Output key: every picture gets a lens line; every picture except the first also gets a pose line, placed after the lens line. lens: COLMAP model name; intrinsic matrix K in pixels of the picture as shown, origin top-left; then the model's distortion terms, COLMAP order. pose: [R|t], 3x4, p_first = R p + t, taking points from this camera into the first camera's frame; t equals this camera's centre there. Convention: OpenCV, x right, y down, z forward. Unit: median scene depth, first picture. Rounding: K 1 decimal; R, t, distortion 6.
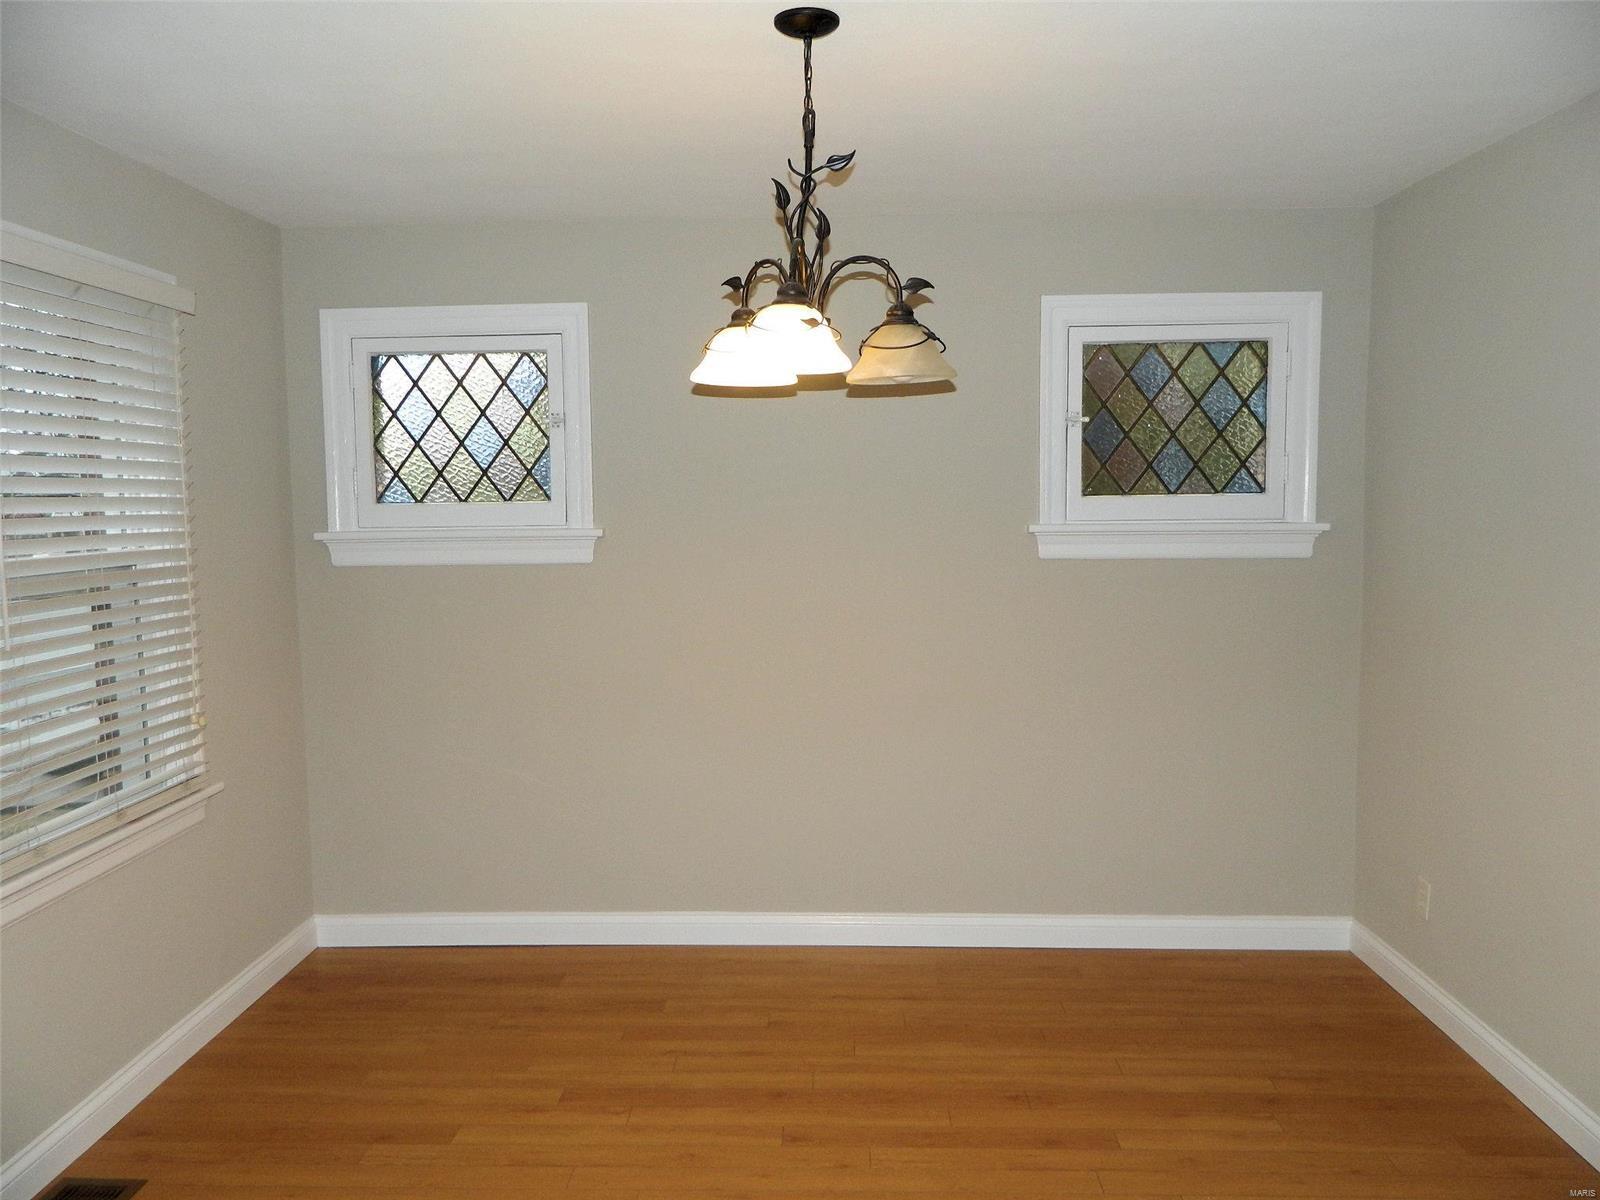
lens RADIAL K [[1187.1, 0, 794.8], [0, 1187.1, 574.0], [0, 0, 1]] dist [0.016987, -0.012690]
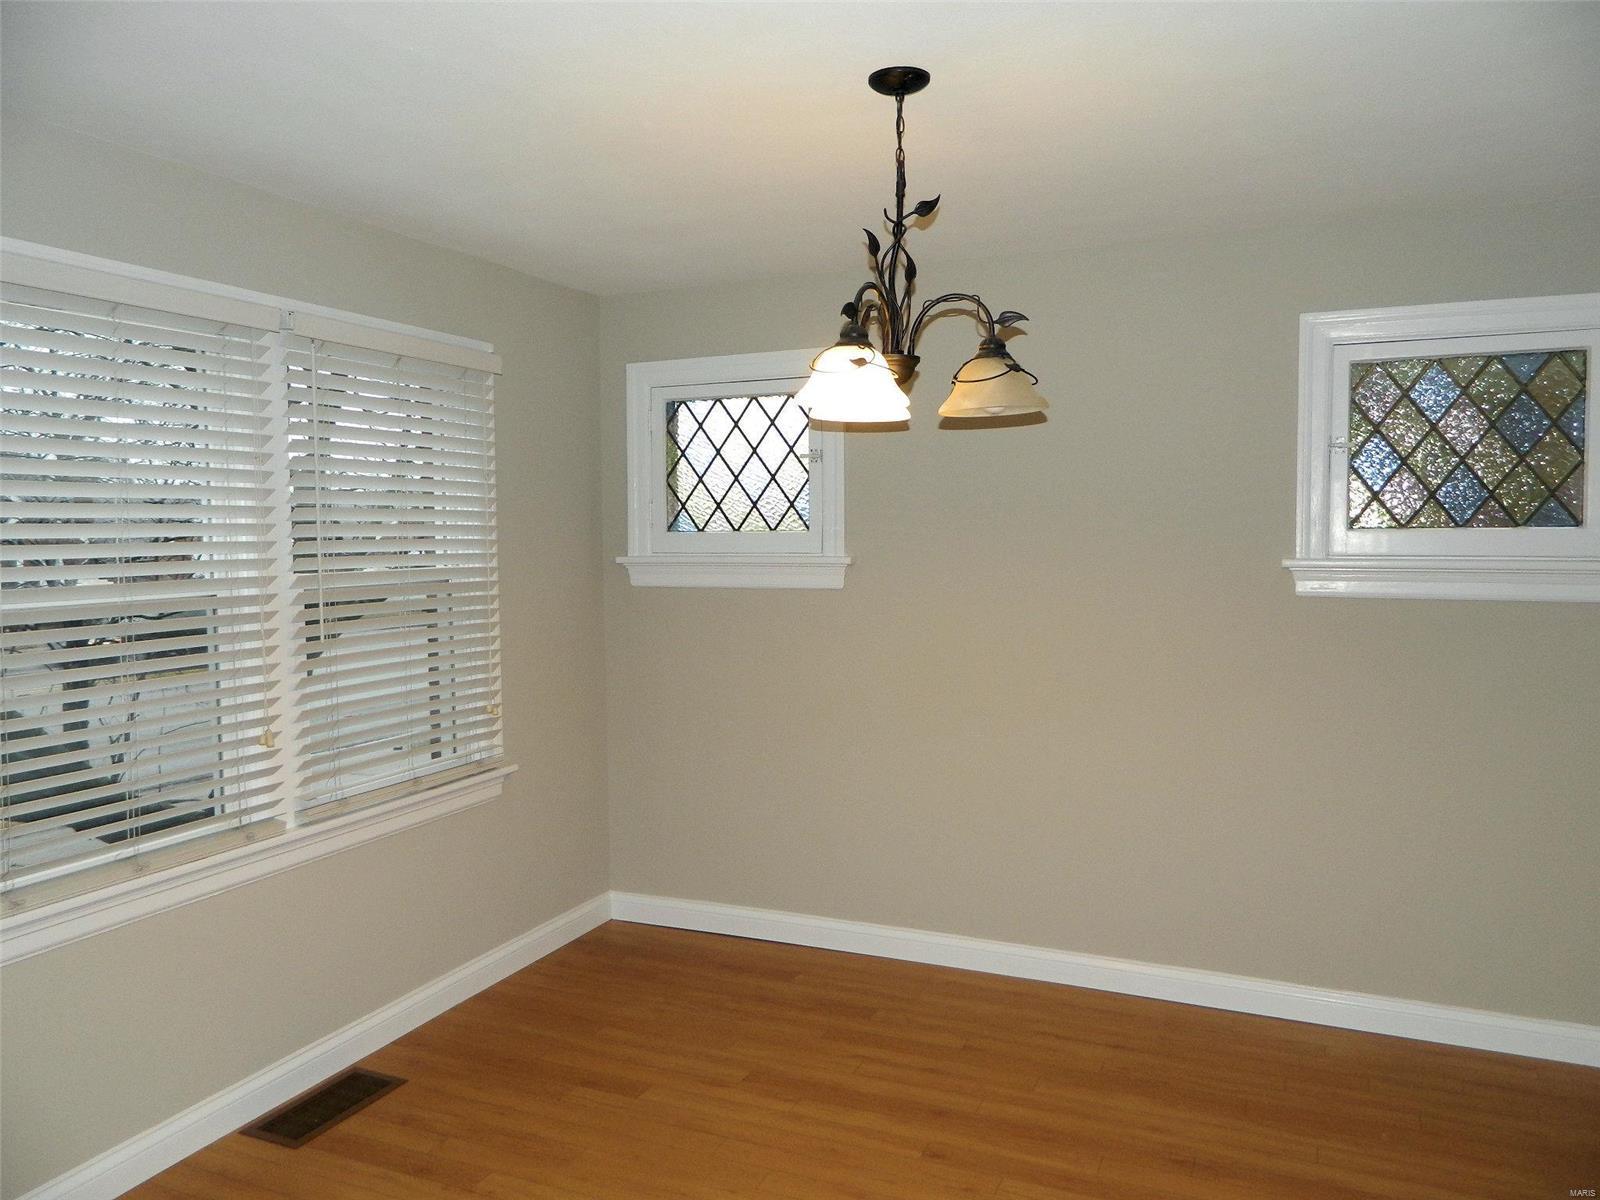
lens RADIAL K [[1187.1, 0, 797.6], [0, 1187.1, 568.5], [0, 0, 1]] dist [0.016987, -0.012690]
pose [[0.929461, 0.018125, -0.368475, 0.189477], [-0.029121, 0.999280, -0.024303, -0.000315], [0.367769, 0.033319, 0.929320, -0.006850]]
